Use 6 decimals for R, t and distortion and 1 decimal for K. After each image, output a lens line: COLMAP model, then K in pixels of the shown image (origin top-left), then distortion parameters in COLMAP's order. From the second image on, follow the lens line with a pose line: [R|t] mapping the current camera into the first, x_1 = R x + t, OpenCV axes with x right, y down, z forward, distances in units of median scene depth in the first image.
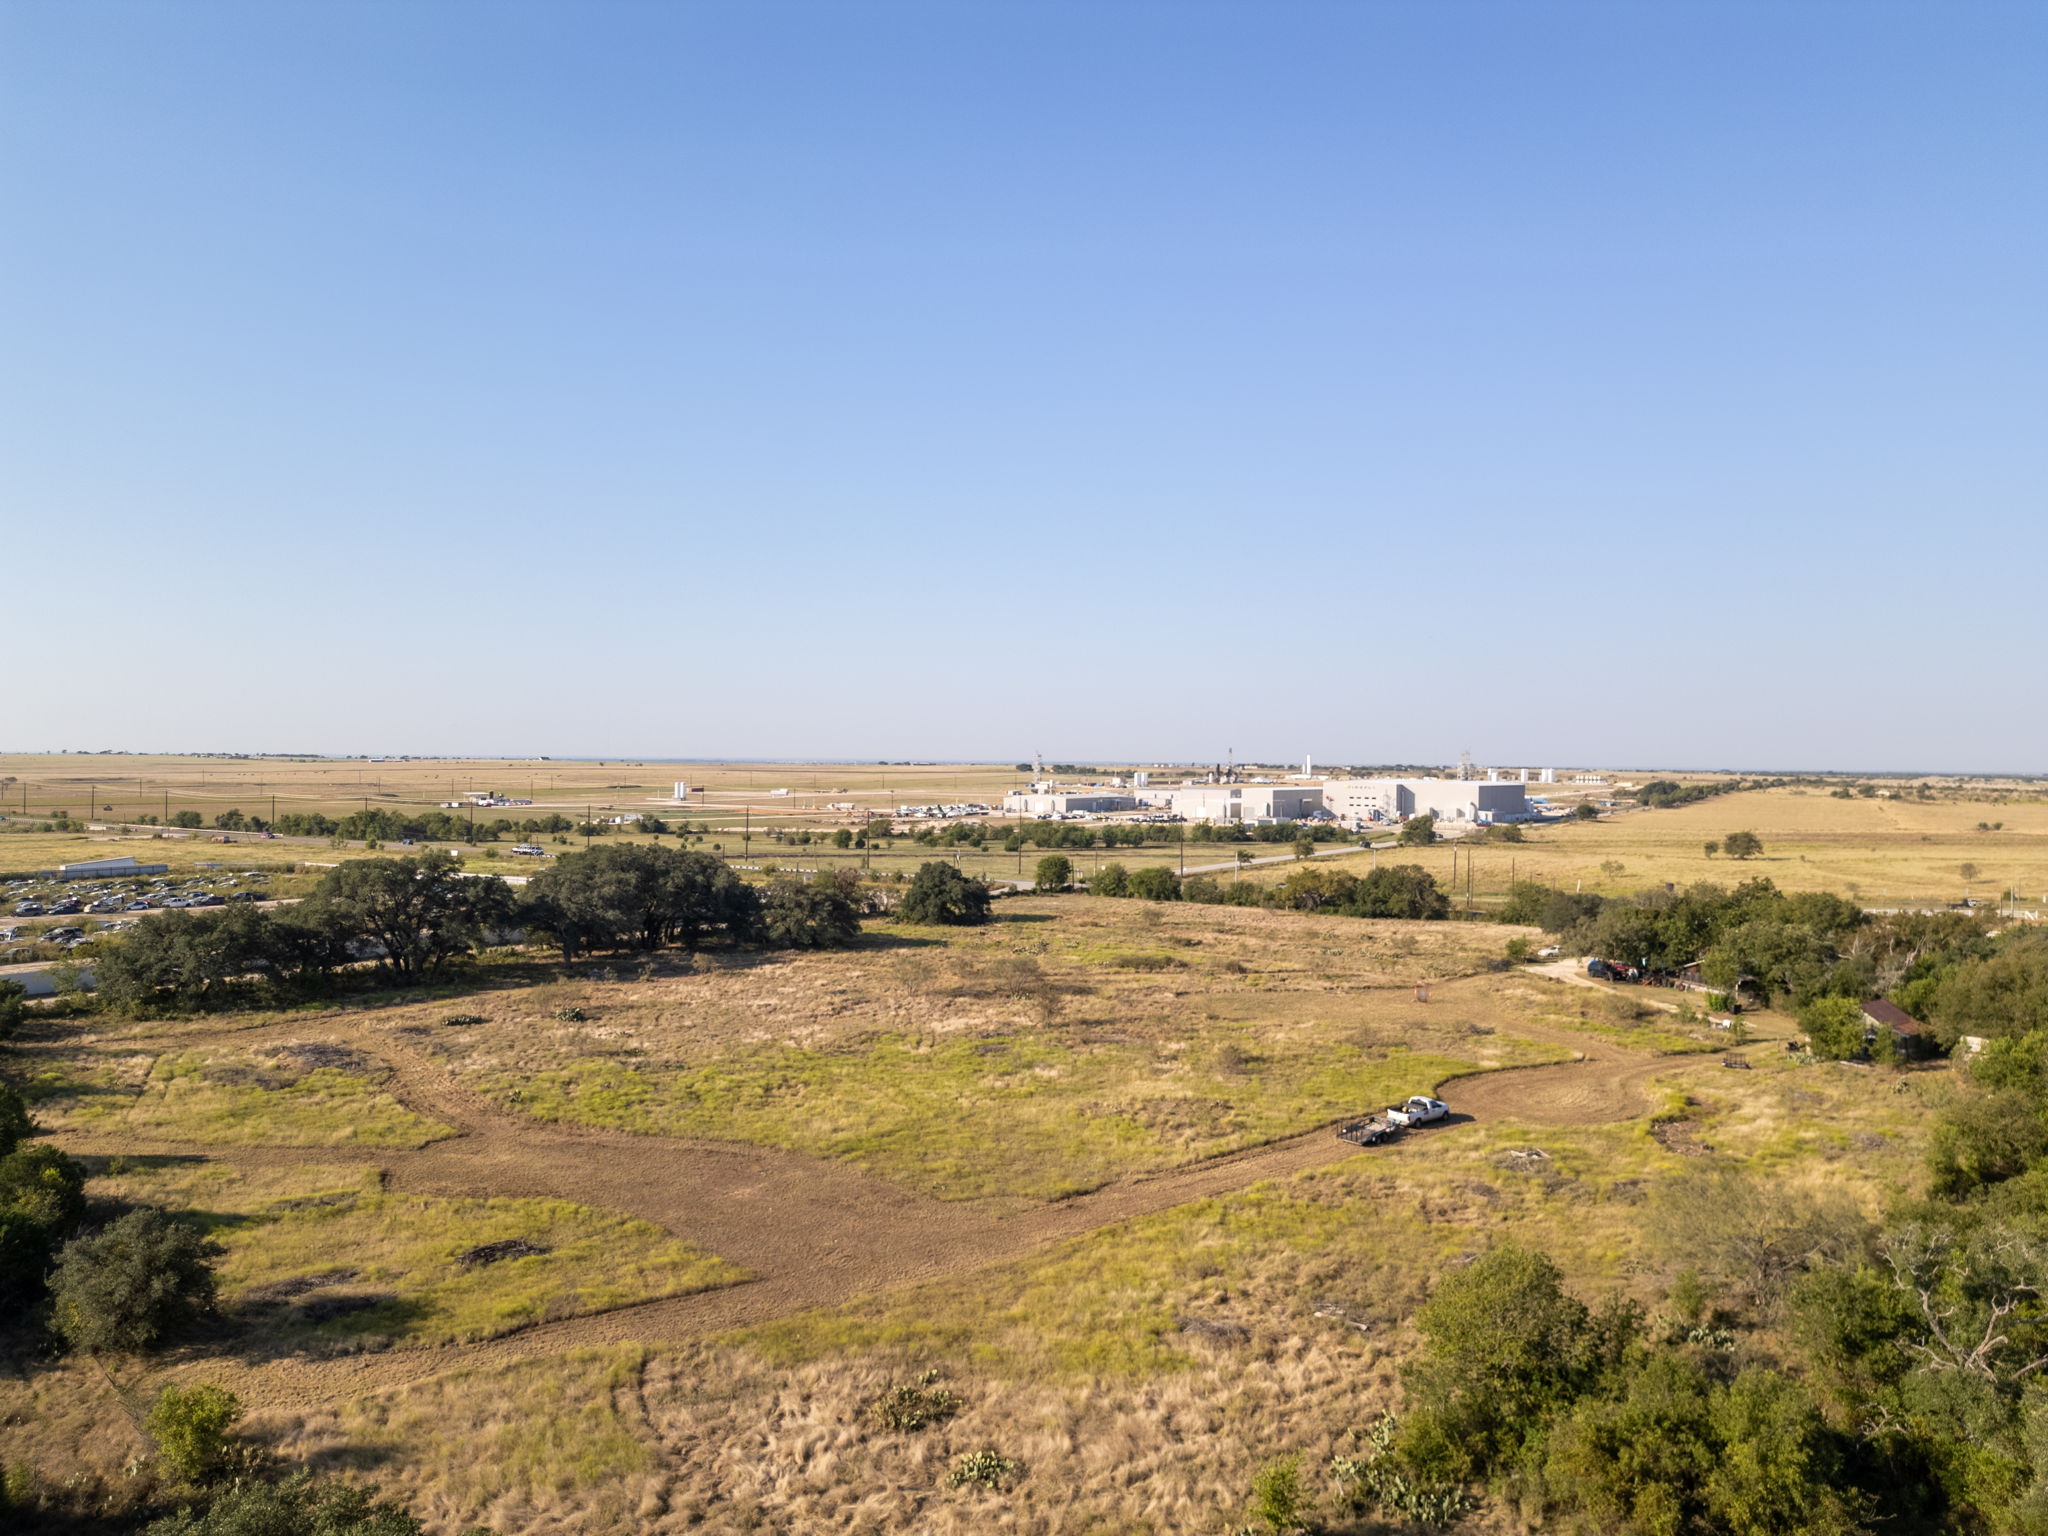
lens RADIAL K [[1440.3, 0, 1024.4], [0, 1440.3, 769.9], [0, 0, 1]] dist [0.084779, -0.074962]
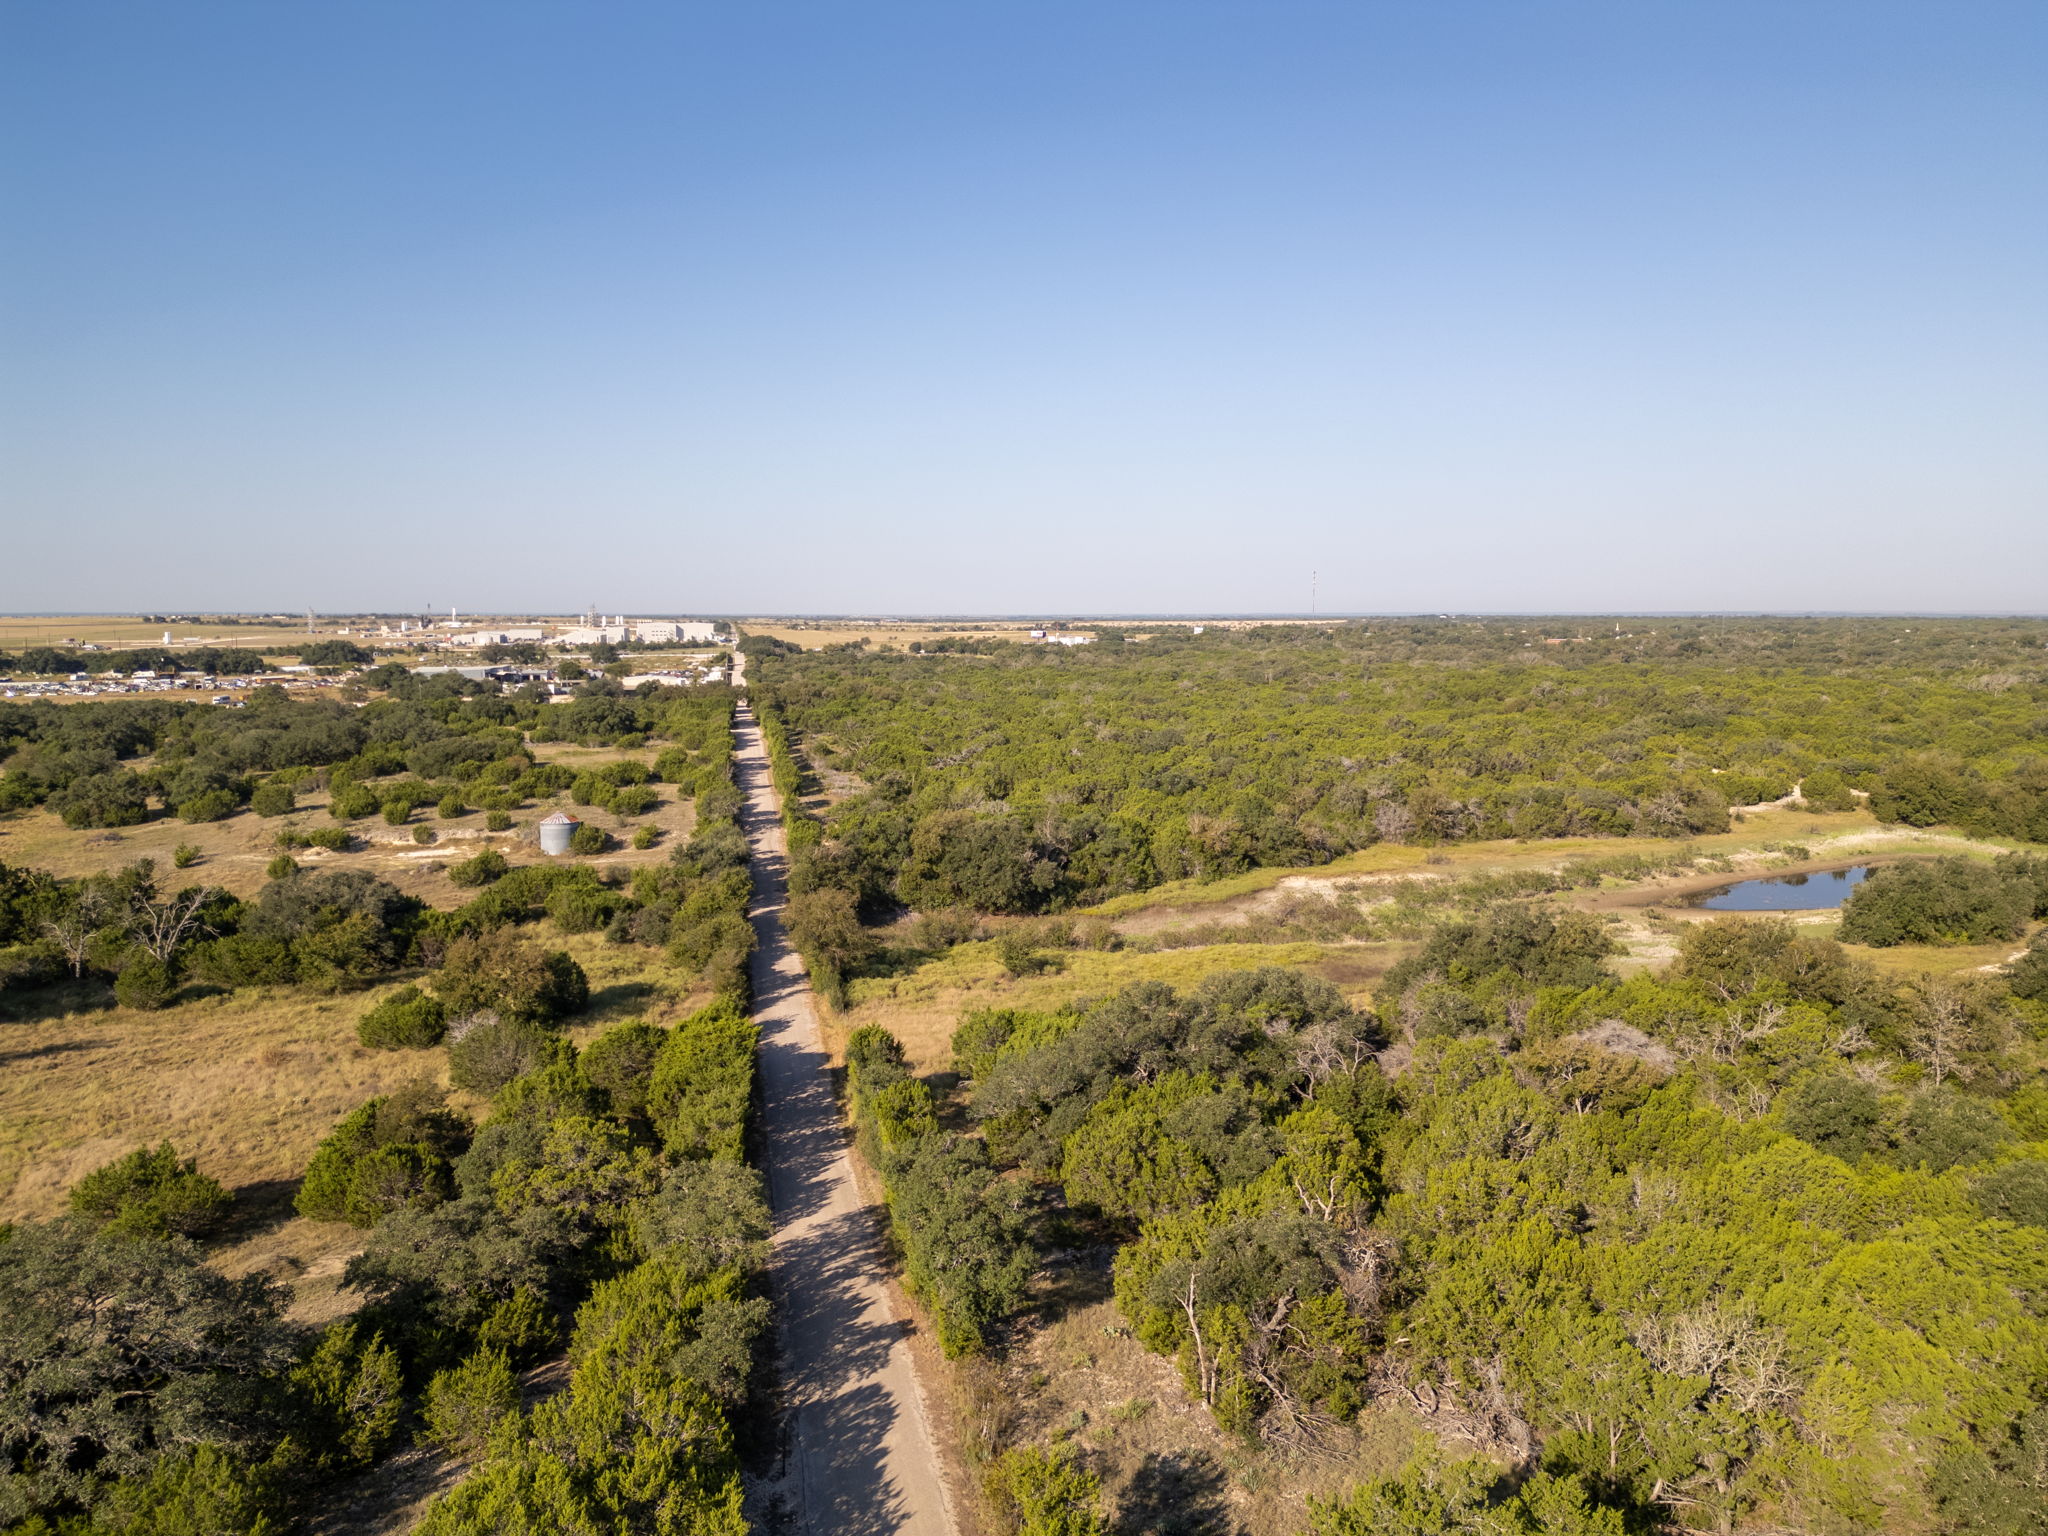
lens RADIAL K [[1440.3, 0, 1026.6], [0, 1440.3, 733.6], [0, 0, 1]] dist [0.084779, -0.074962]
pose [[0.707962, -0.068050, 0.702964, -2.221241], [0.013936, 0.996499, 0.082431, 0.000045], [-0.706113, -0.048562, 0.706432, -2.161520]]
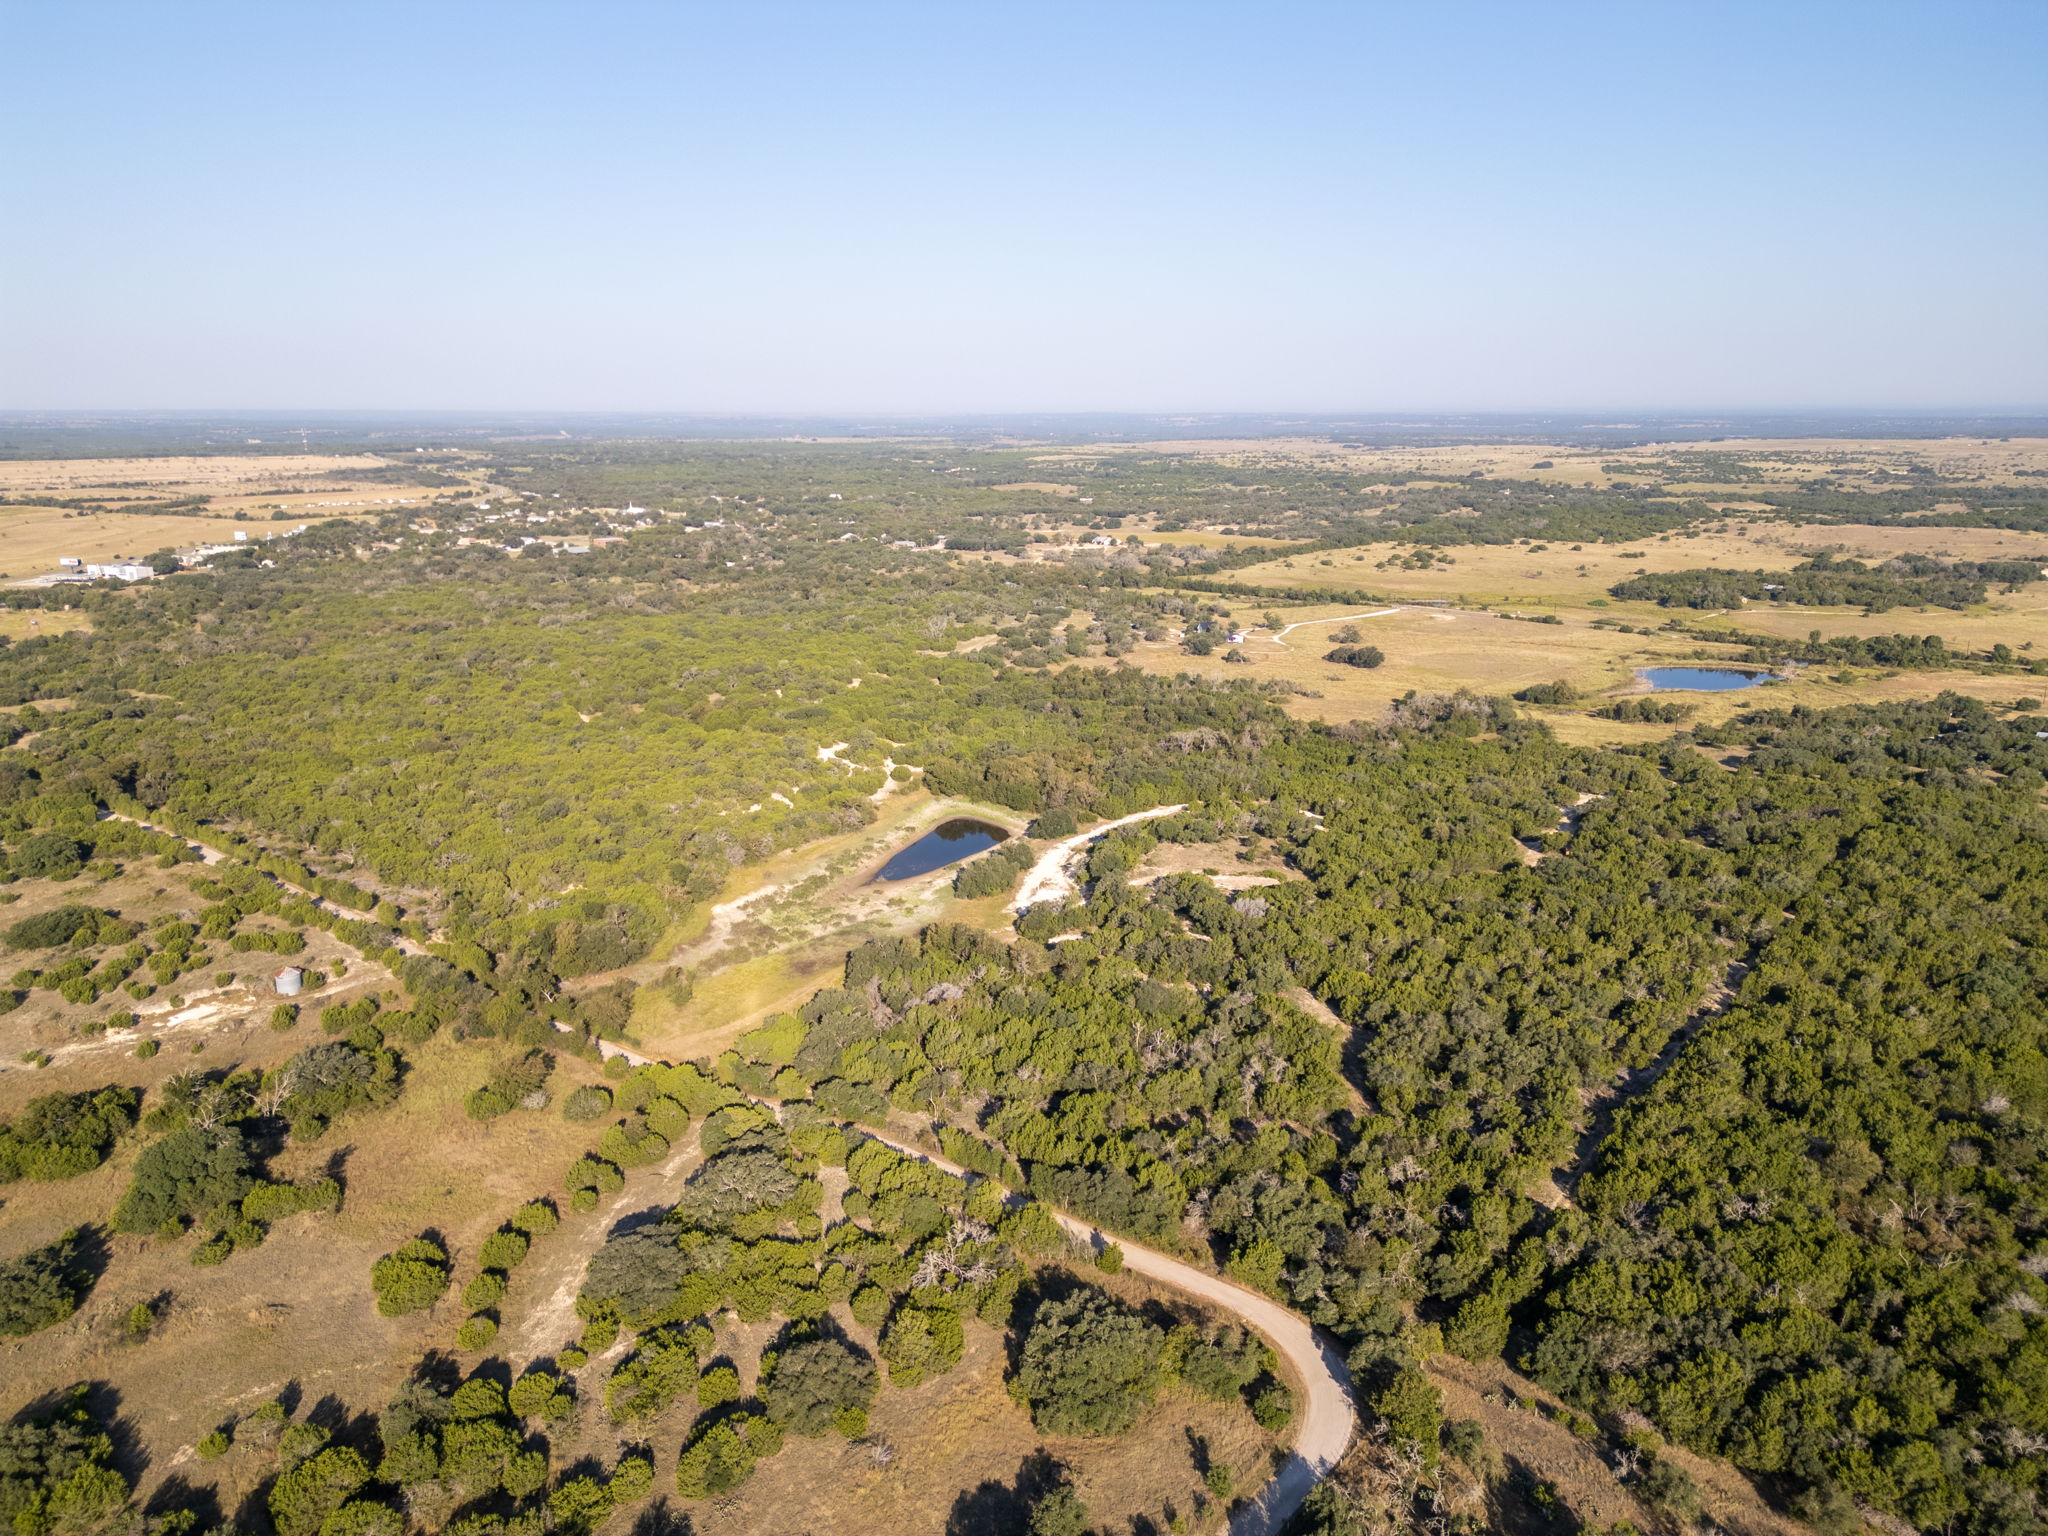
lens RADIAL K [[1440.3, 0, 1030.3], [0, 1440.3, 804.2], [0, 0, 1]] dist [0.084779, -0.074962]
pose [[0.100531, -0.274911, 0.956199, -2.996797], [0.016291, 0.961394, 0.274692, -0.388417], [-0.994801, -0.012037, 0.101129, -2.195669]]
